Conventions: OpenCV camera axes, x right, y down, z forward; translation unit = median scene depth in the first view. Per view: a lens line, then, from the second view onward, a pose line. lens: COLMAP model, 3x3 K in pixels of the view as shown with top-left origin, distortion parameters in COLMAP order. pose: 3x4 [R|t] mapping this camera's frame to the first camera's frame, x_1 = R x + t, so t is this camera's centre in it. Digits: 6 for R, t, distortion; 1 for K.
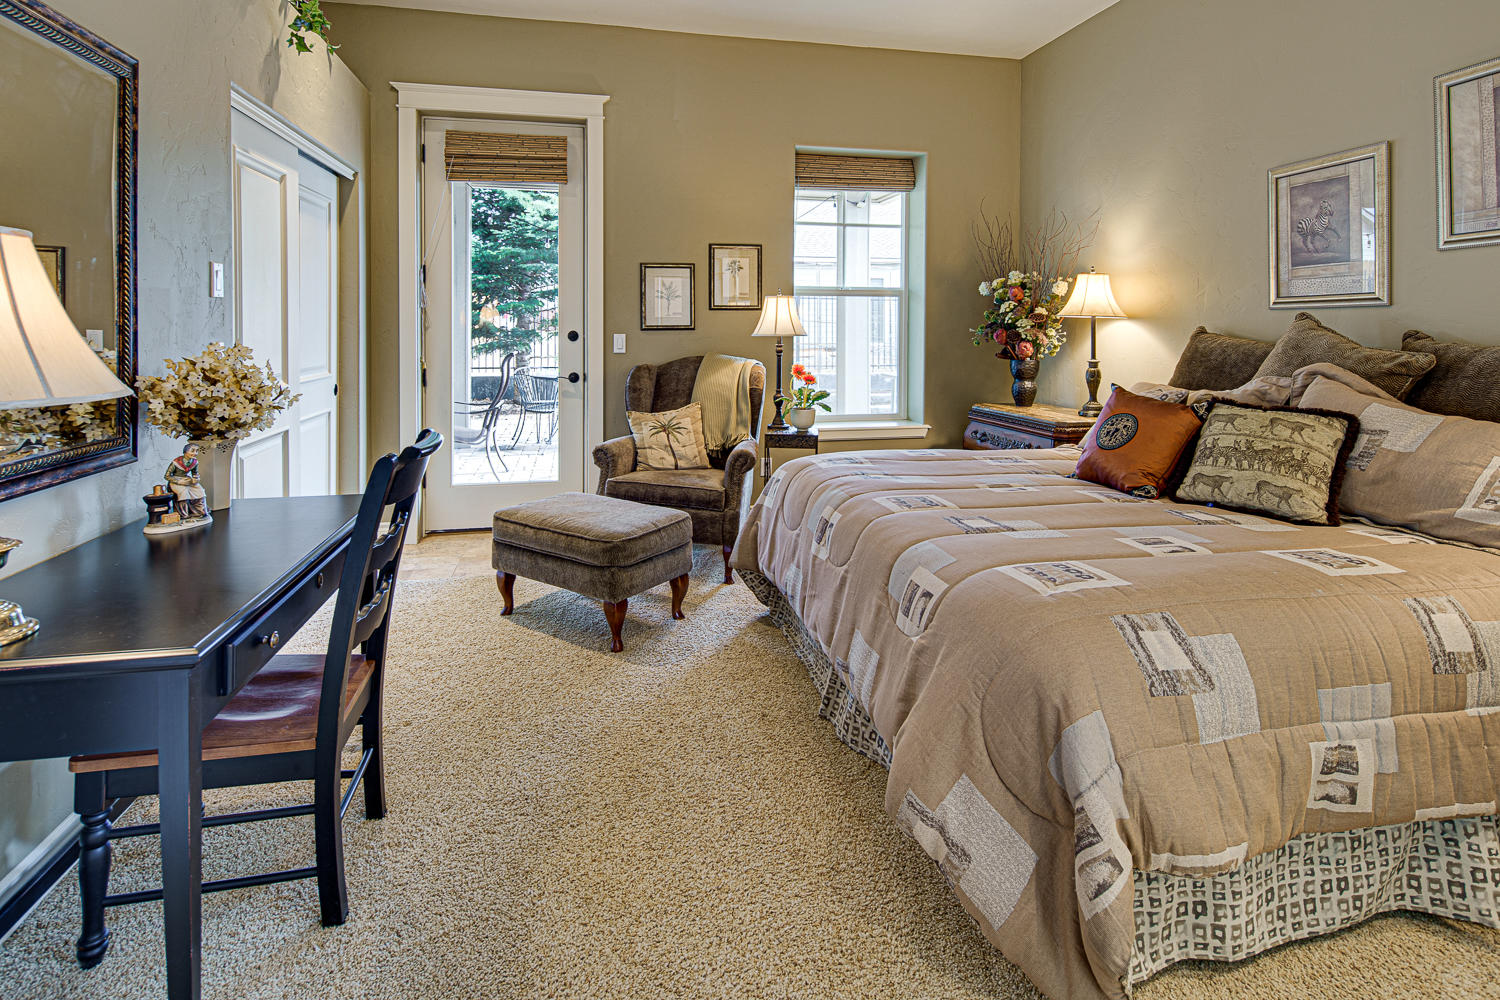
lens RADIAL K [[746.0, 0, 750.0], [0, 746.0, 320.7], [0, 0, 1]] dist [0.002515, -0.000453]
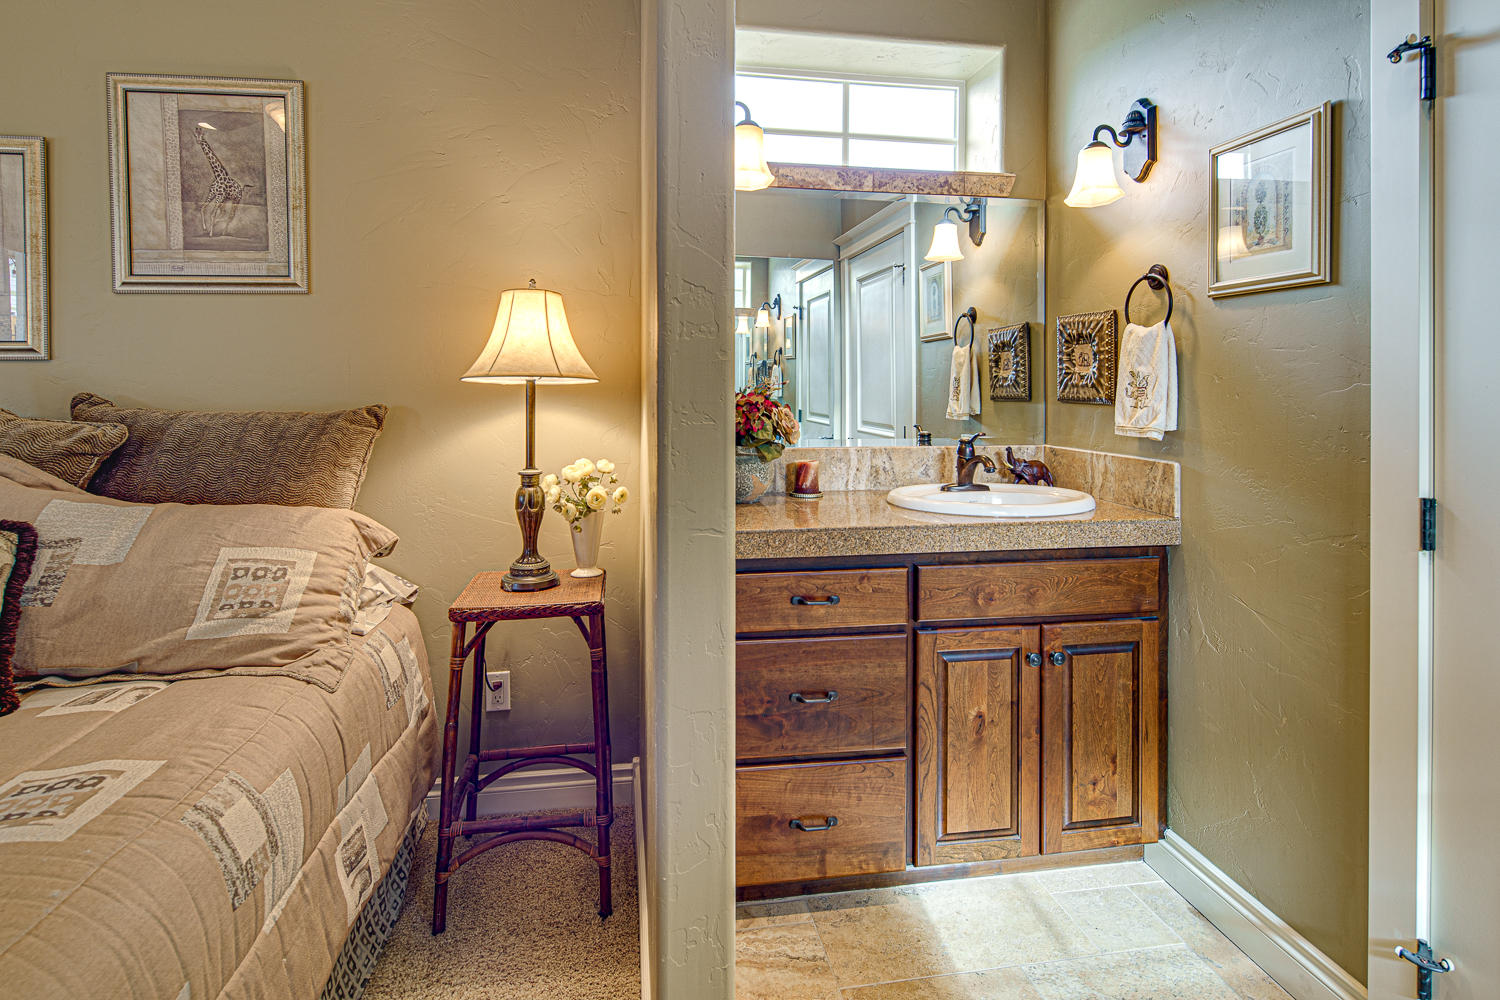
lens RADIAL K [[758.2, 0, 747.1], [0, 758.2, 393.1], [0, 0, 1]] dist [-0.000187, -0.000831]
pose [[0.051811, -0.009018, 0.998616, 0.164330], [-0.006699, 0.999934, 0.009378, 0.001044], [-0.998634, -0.007175, 0.051747, 0.312810]]
